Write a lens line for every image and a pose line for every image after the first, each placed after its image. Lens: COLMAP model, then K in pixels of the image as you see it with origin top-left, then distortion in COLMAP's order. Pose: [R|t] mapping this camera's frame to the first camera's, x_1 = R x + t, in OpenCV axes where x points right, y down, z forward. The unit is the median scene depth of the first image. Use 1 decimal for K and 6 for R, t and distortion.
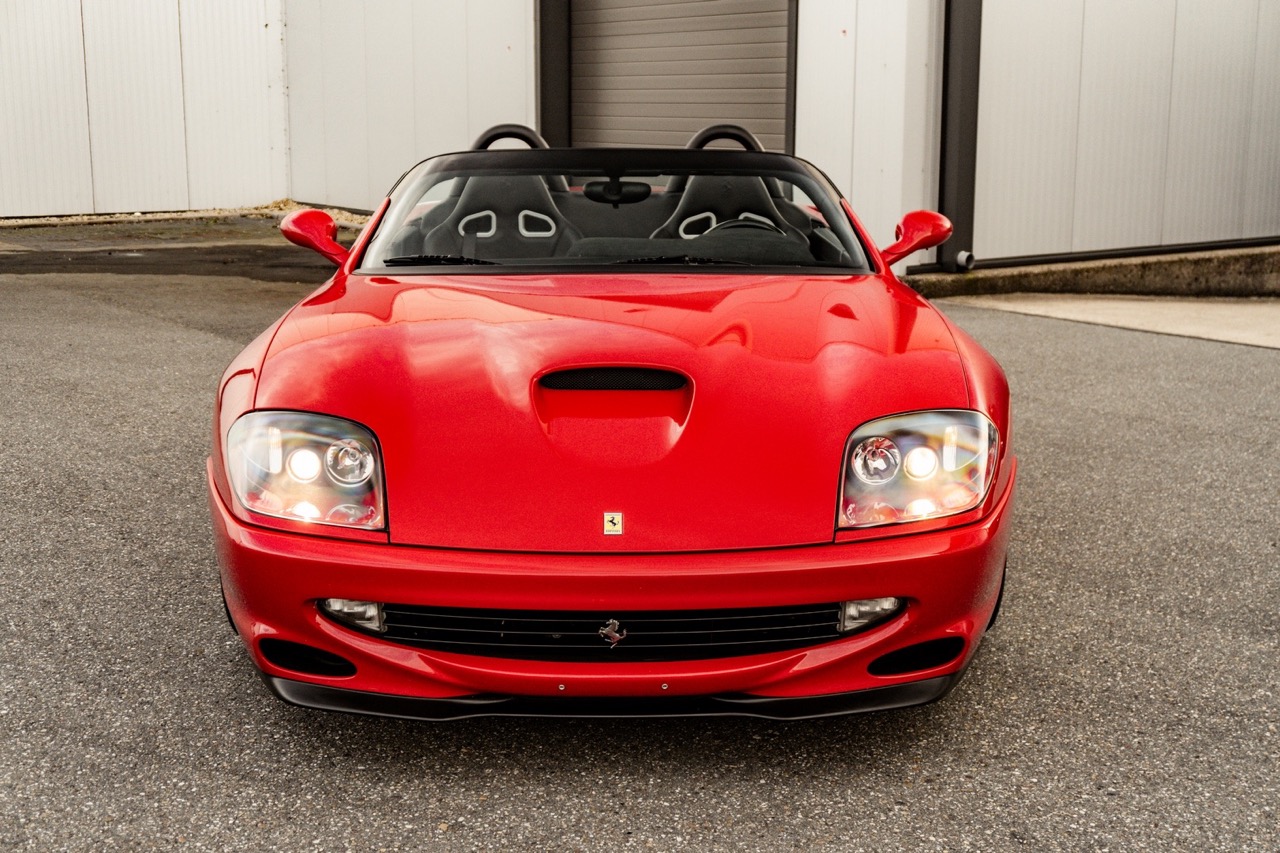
lens RADIAL K [[1579.6, 0, 640.0], [0, 1579.6, 426.5], [0, 0, 1]] dist [0.000105, -0.071983]
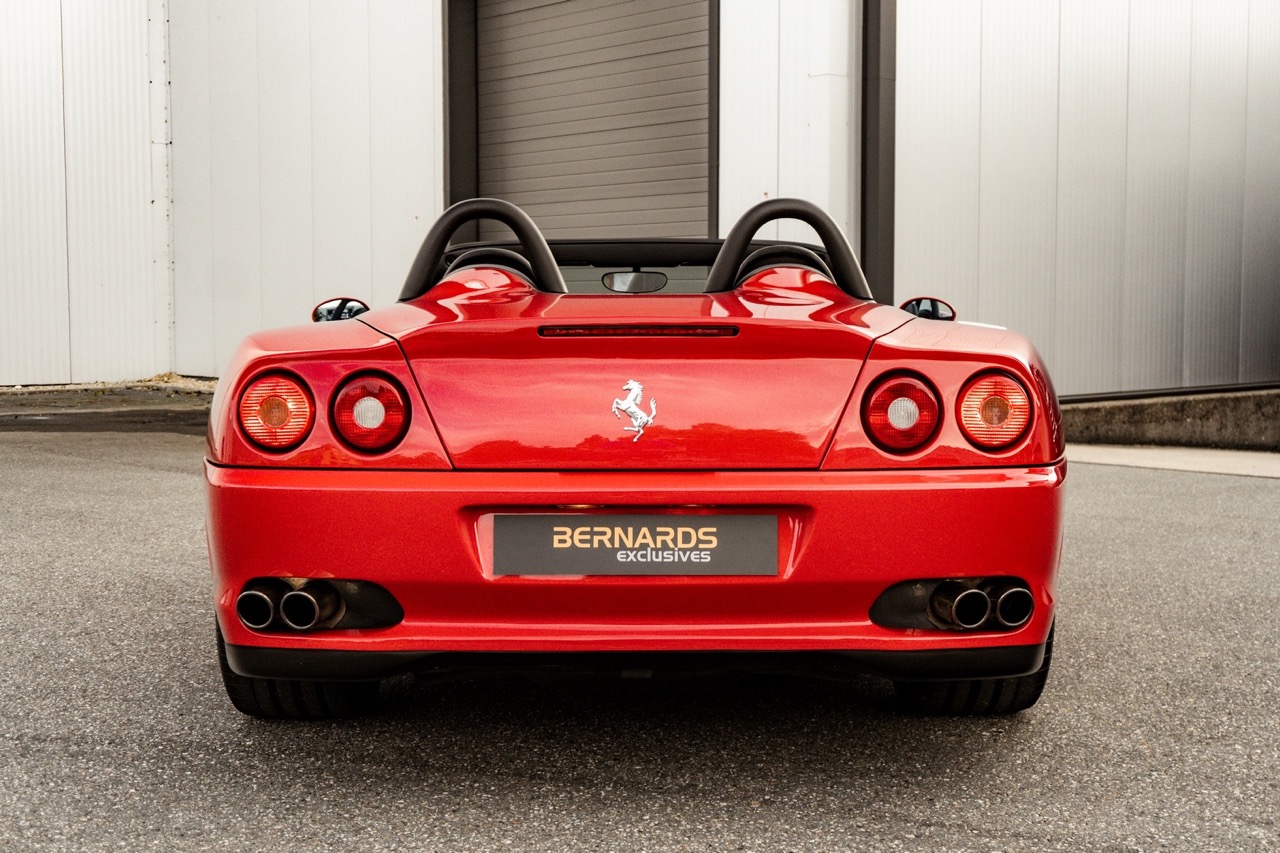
lens RADIAL K [[1579.6, 0, 640.0], [0, 1579.6, 426.5], [0, 0, 1]] dist [0.000105, -0.071983]
pose [[0.993015, -0.010223, 0.117548, -0.086862], [0.024762, 0.992109, -0.122906, 0.035395], [-0.115364, 0.124958, 0.985432, -0.016973]]
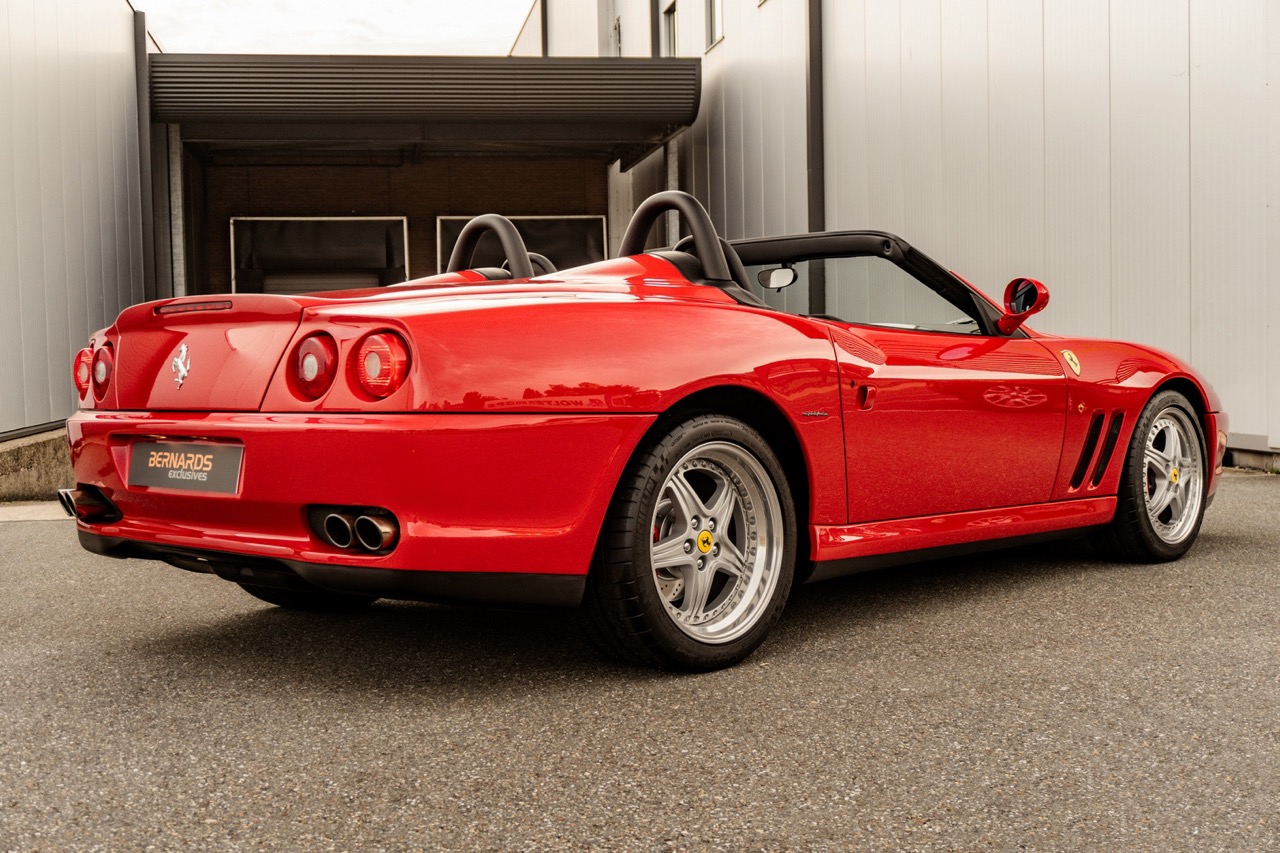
lens RADIAL K [[1545.0, 0, 640.0], [0, 1545.0, 426.5], [0, 0, 1]] dist [-0.006696, -0.041018]
pose [[0.788960, 0.006927, -0.614405, 0.236493], [-0.098890, 0.988333, -0.115842, 0.043619], [0.606434, 0.152153, 0.780440, 0.036169]]
